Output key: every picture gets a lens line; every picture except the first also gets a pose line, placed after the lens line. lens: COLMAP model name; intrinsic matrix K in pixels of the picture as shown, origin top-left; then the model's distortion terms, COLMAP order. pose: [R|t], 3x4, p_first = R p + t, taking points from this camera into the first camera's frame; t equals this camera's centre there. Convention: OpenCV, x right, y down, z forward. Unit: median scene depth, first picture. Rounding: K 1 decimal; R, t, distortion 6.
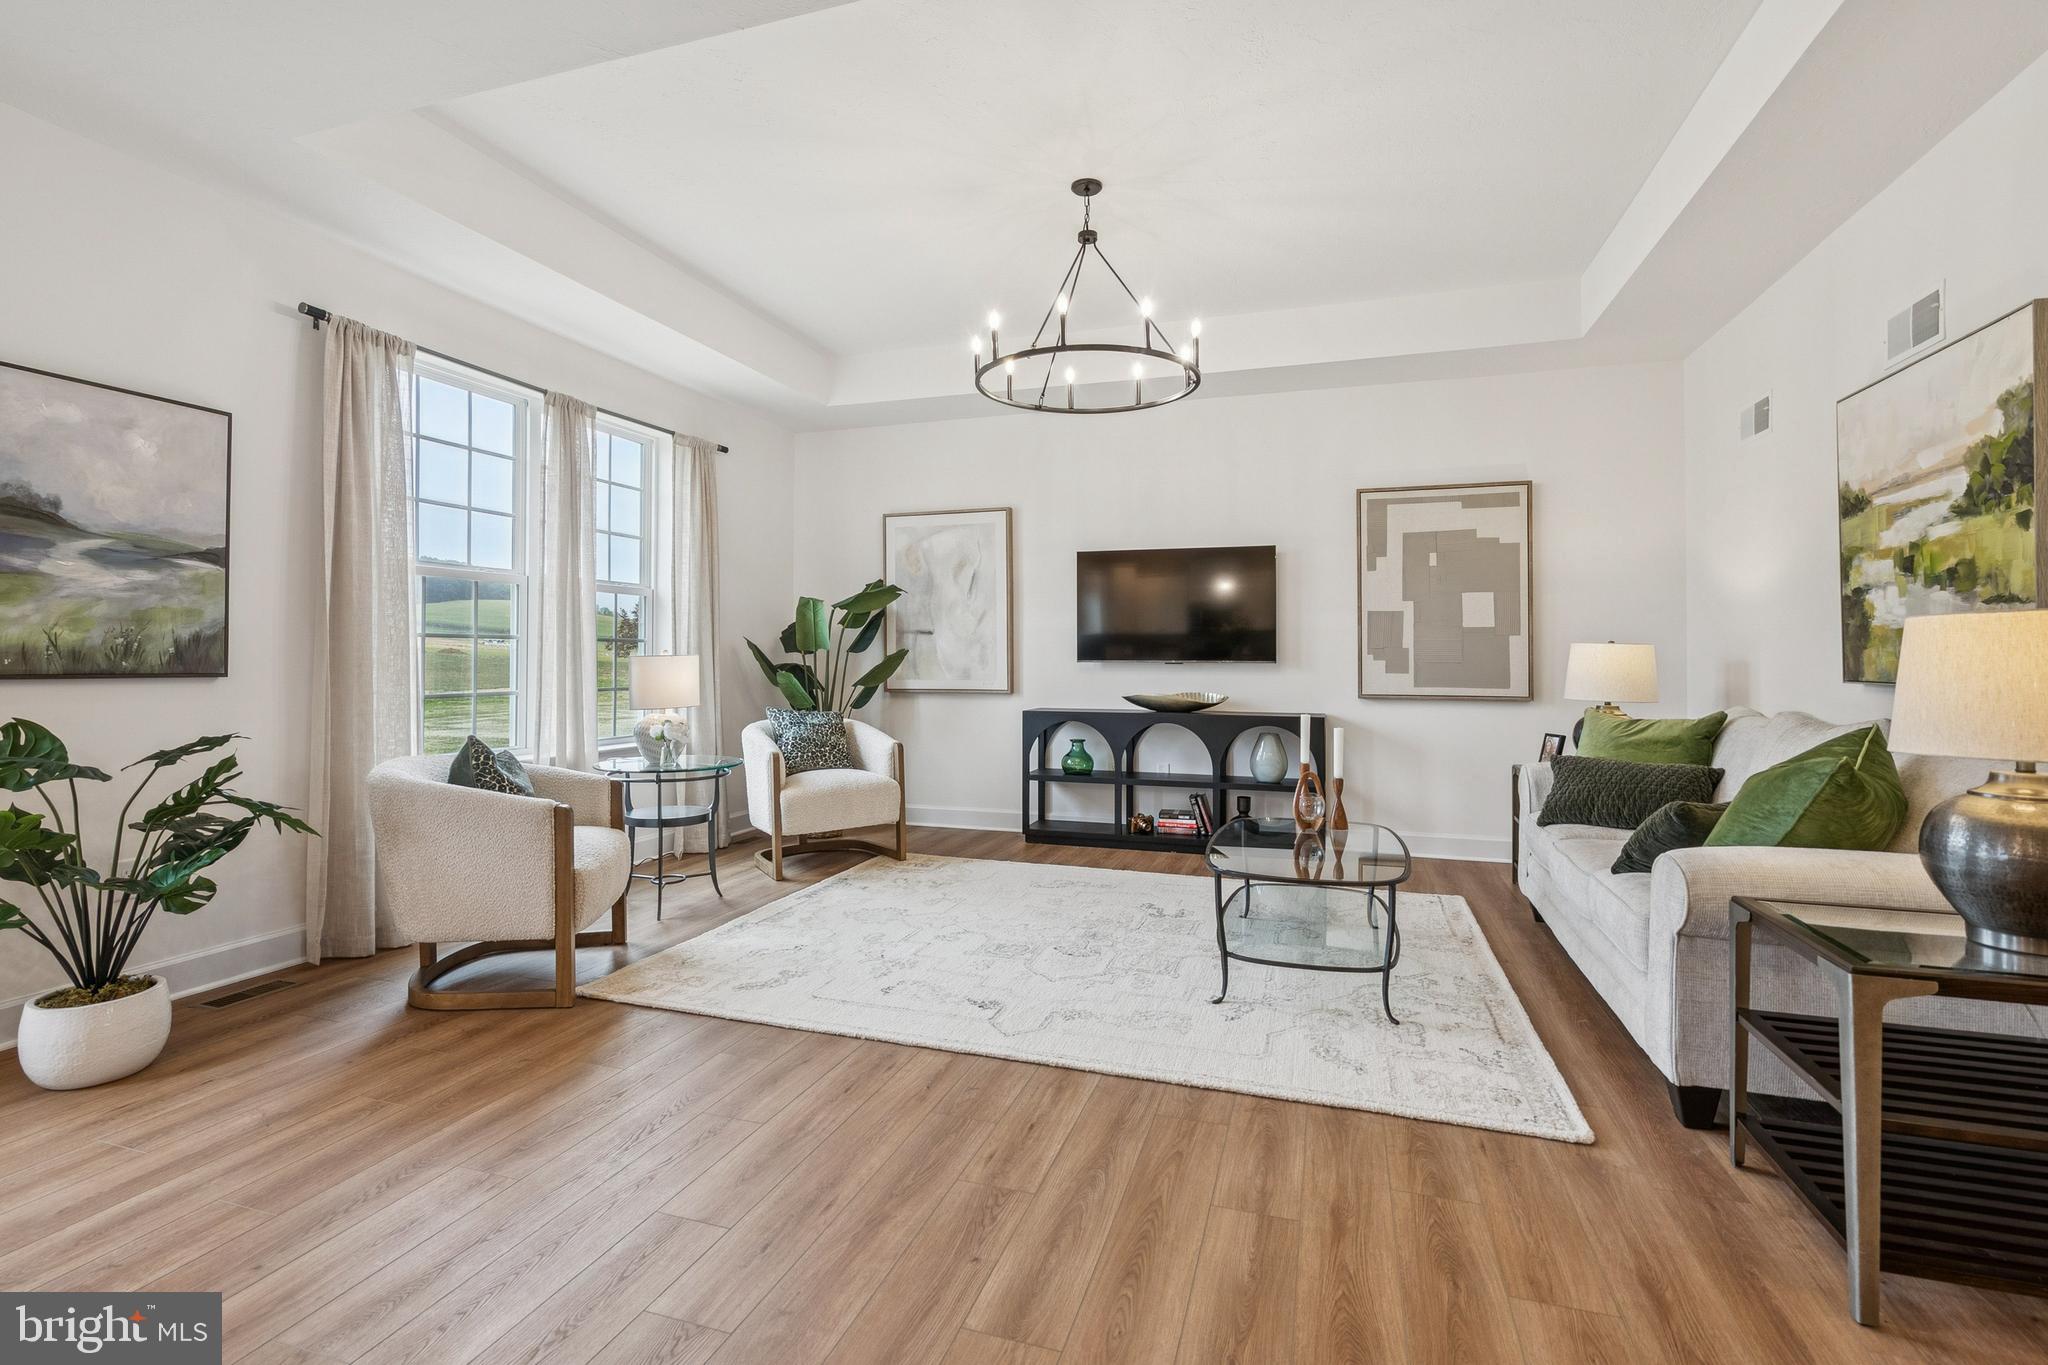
lens RADIAL K [[950.1, 0, 1018.1], [0, 950.1, 639.9], [0, 0, 1]] dist [-0.001578, 0.000091]
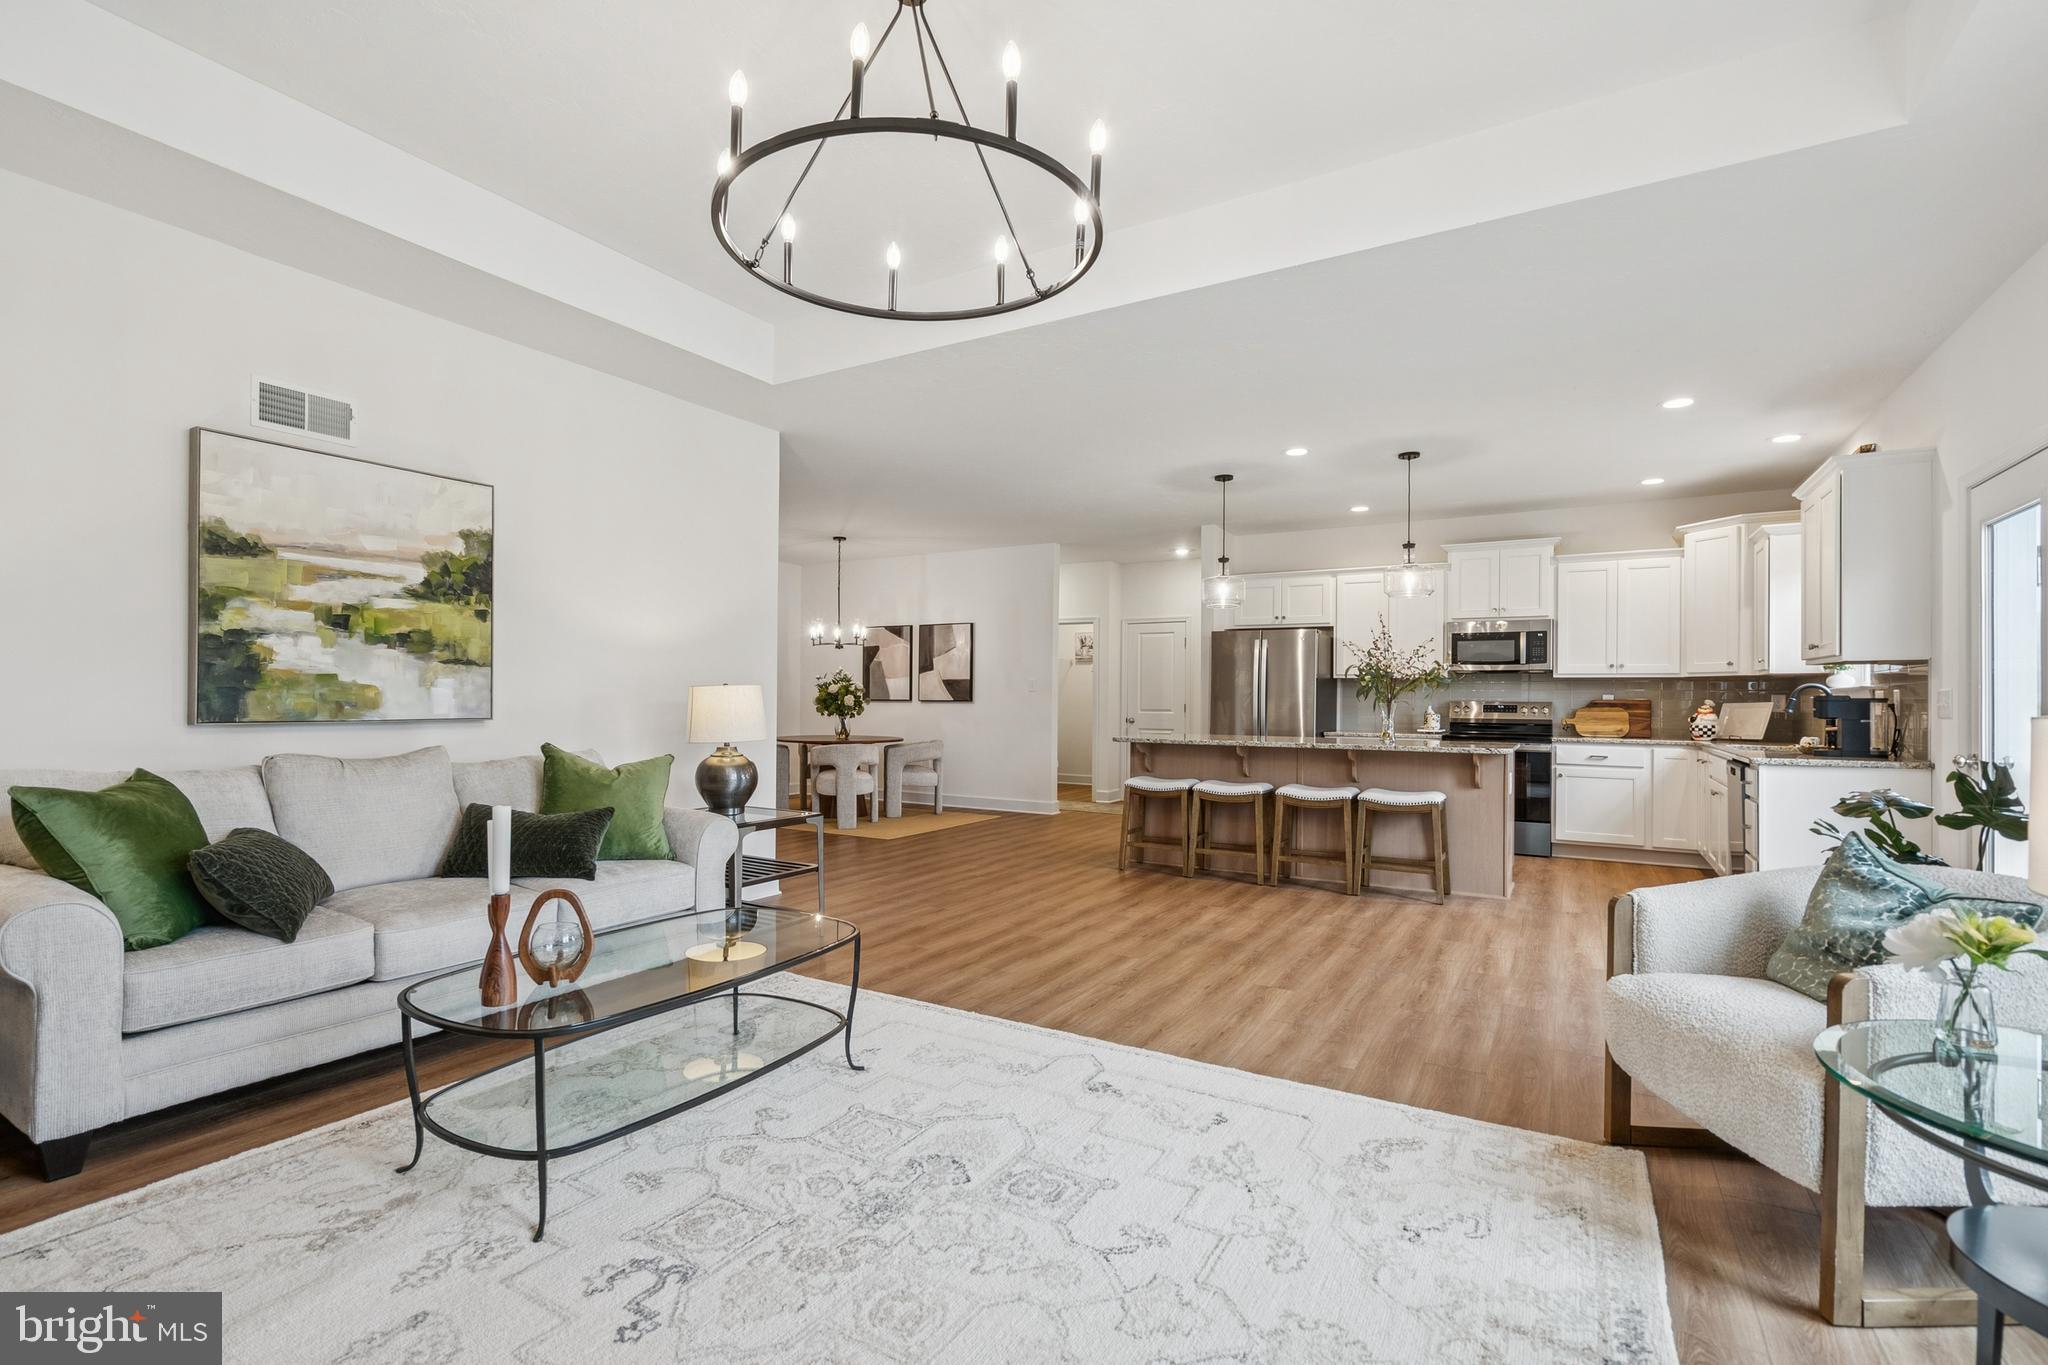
lens RADIAL K [[933.1, 0, 1013.1], [0, 933.1, 693.7], [0, 0, 1]] dist [-0.002763, 0.000518]
pose [[-0.975686, -0.008133, 0.219021, -0.132713], [-0.013830, 0.999604, -0.024492, 0.025709], [-0.218736, -0.026925, -0.975413, 1.764585]]
